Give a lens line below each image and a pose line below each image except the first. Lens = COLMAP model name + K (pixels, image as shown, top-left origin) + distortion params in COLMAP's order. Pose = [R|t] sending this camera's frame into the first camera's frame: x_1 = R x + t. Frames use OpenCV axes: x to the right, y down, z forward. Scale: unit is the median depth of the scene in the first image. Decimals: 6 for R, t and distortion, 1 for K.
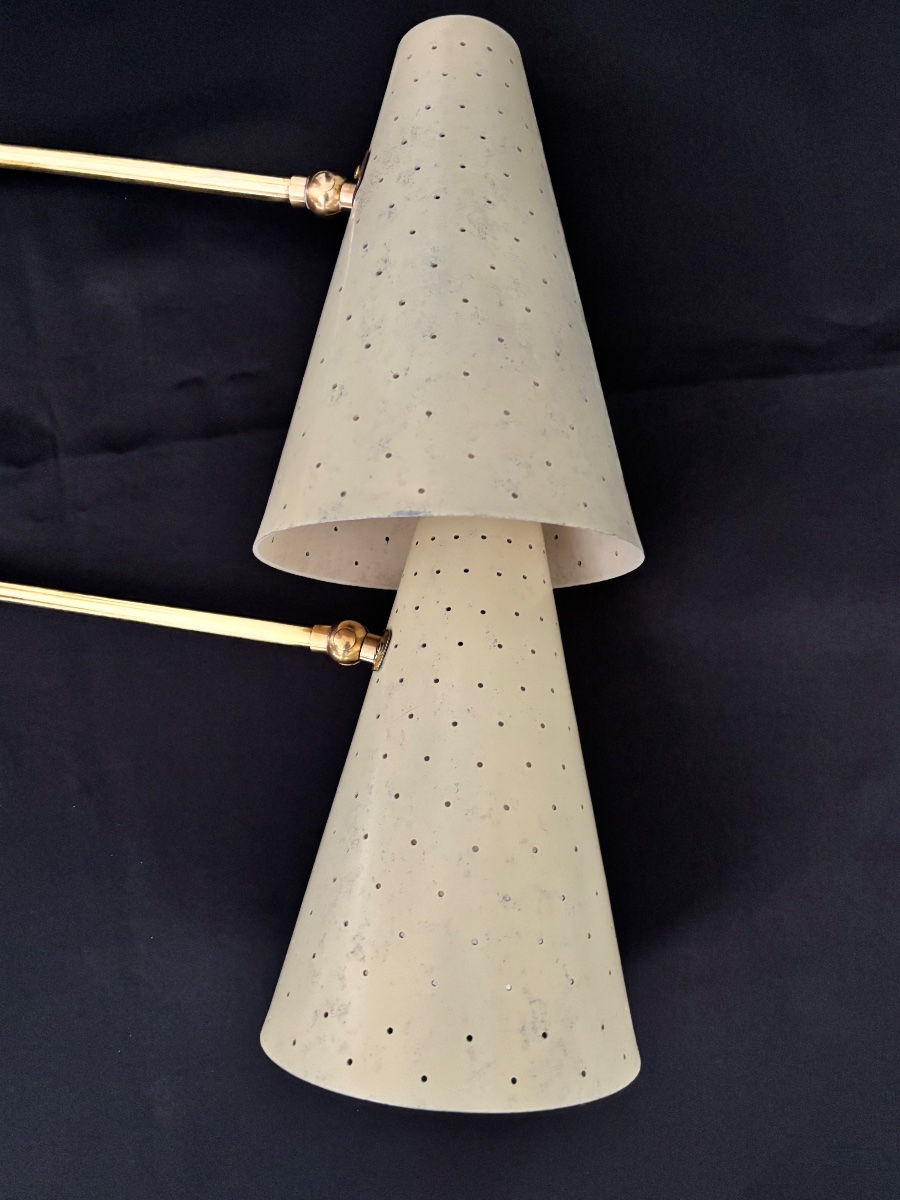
lens RADIAL K [[942.0, 0, 449.7], [0, 942.0, 598.5], [0, 0, 1]] dist [-0.008624, 0.001140]
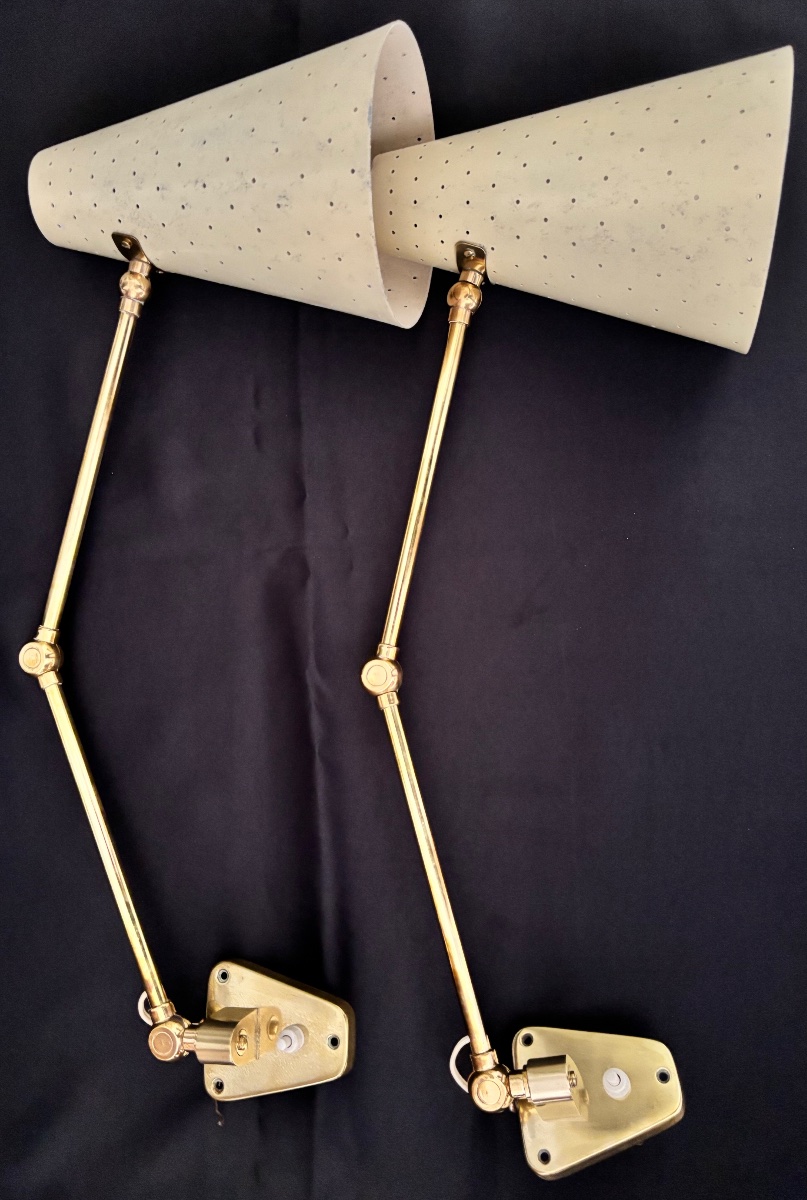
lens RADIAL K [[940.2, 0, 404.8], [0, 940.2, 599.8], [0, 0, 1]] dist [0.003166, -0.000839]
pose [[0.082027, -0.981764, 0.171497, -0.761987], [0.994251, 0.068727, -0.082113, 0.101235], [0.068829, 0.177246, 0.981757, -0.230469]]
